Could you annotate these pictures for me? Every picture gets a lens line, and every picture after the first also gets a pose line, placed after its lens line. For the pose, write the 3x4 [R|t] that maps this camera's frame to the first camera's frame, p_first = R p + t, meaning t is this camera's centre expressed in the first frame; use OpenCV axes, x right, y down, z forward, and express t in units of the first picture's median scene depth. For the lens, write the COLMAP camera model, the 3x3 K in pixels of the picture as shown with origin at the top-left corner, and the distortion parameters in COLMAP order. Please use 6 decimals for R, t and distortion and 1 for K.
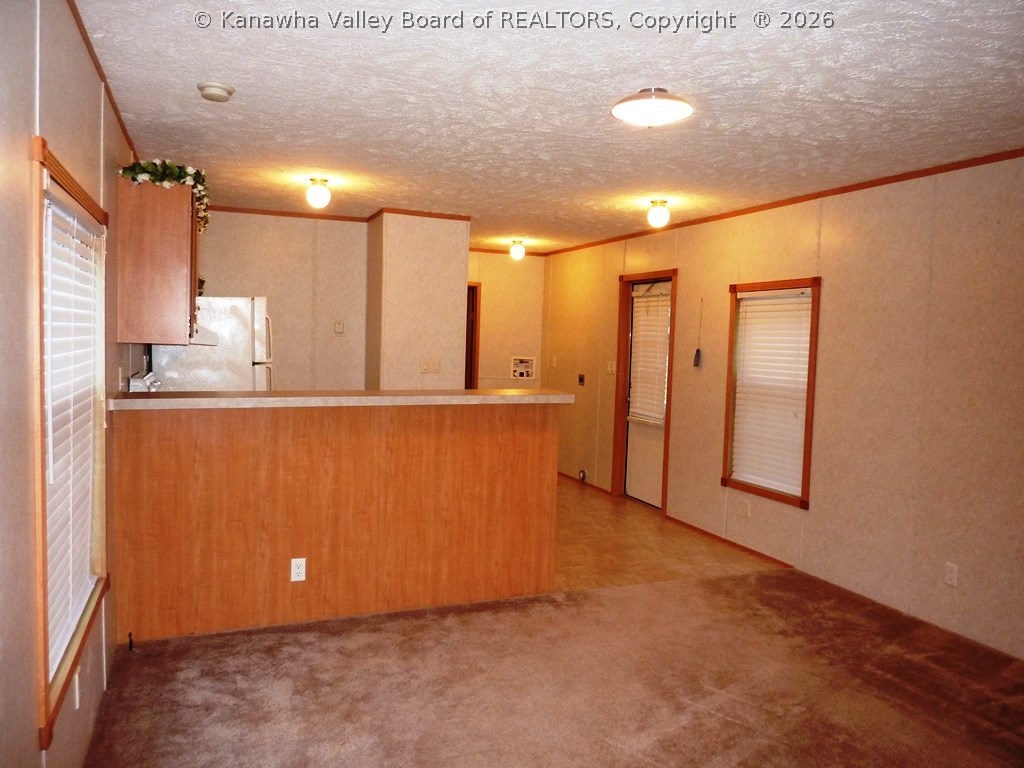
lens RADIAL K [[780.2, 0, 512.0], [0, 780.2, 384.0], [0, 0, 1]] dist [0.024322, -0.096826]
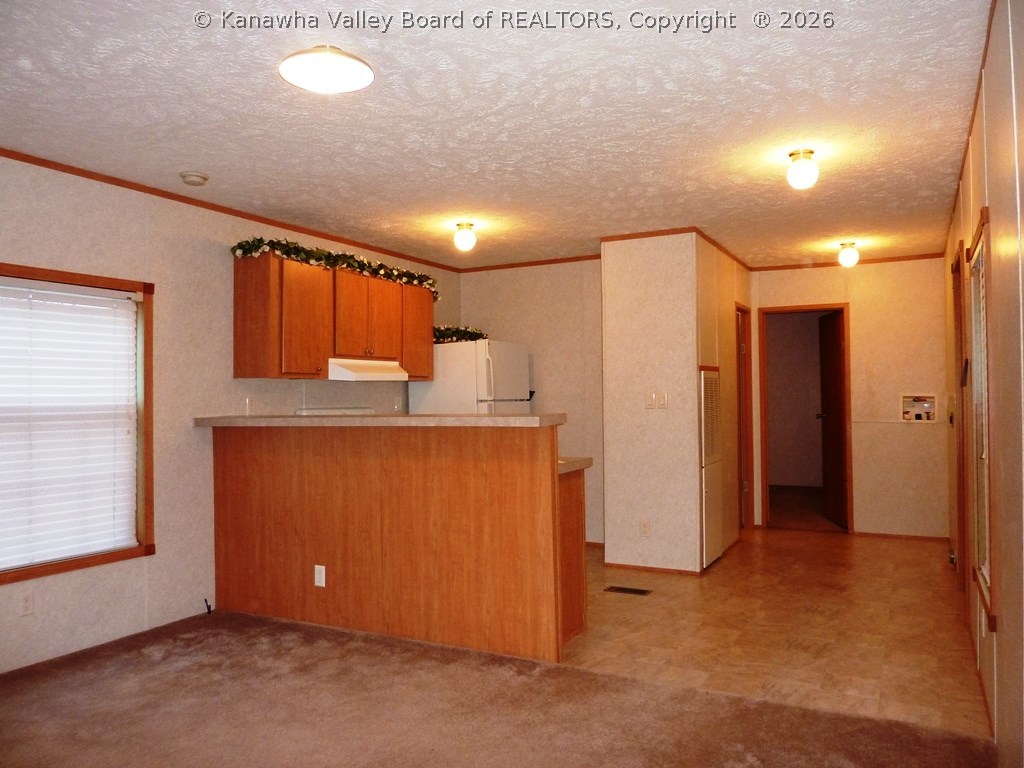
lens RADIAL K [[780.2, 0, 512.0], [0, 780.2, 384.0], [0, 0, 1]] dist [0.024322, -0.096826]
pose [[0.628788, -0.049285, -0.776013, 0.706489], [-0.018646, 0.996747, -0.078412, 0.044786], [0.777353, 0.063773, 0.625823, 0.461881]]
